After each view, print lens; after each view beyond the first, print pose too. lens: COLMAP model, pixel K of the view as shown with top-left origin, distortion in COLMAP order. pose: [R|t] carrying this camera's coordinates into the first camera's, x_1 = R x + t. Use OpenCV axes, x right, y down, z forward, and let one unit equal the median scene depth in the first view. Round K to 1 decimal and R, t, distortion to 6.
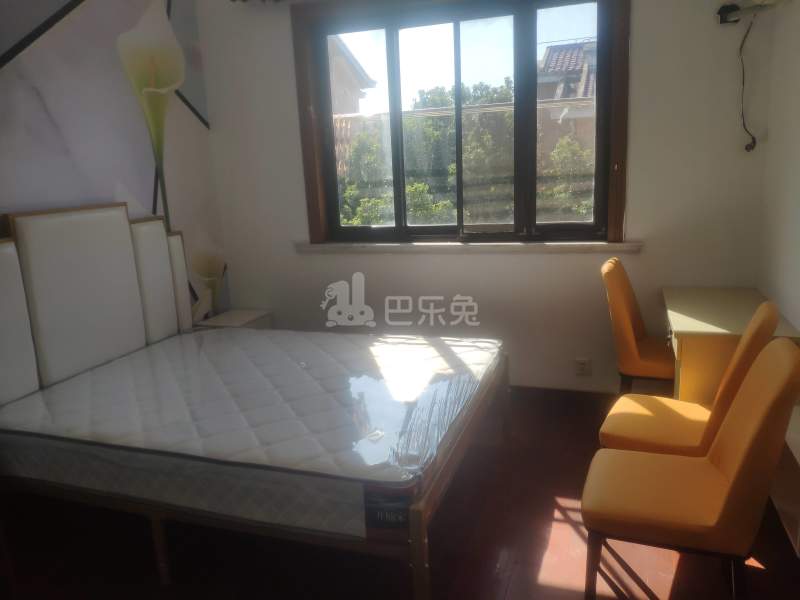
lens RADIAL K [[626.8, 0, 400.0], [0, 626.8, 300.0], [0, 0, 1]] dist [0.071338, -0.159910]
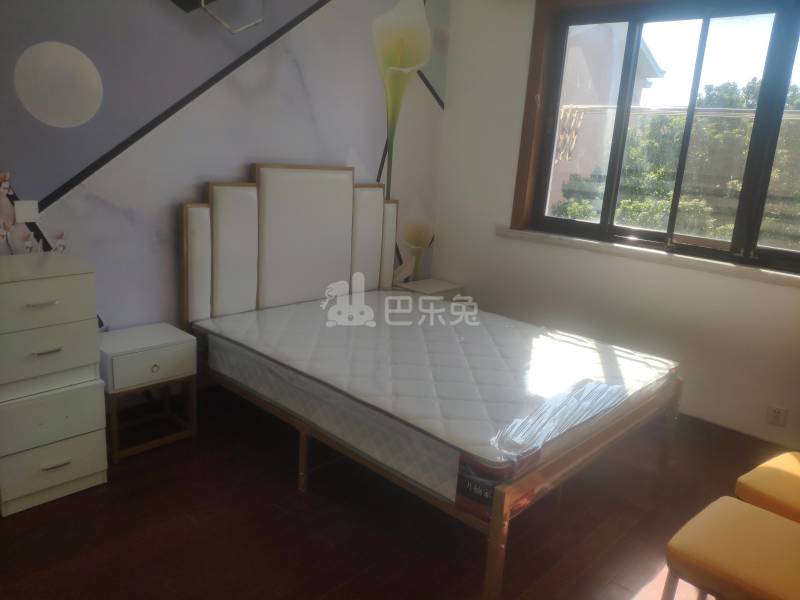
lens RADIAL K [[620.6, 0, 382.3], [0, 620.6, 302.7], [0, 0, 1]] dist [0.102379, -0.244090]
pose [[0.899919, 0.204016, -0.385387, 0.107562], [-0.191569, 0.978916, 0.070884, -0.005036], [0.391723, 0.010038, 0.920028, -0.019522]]
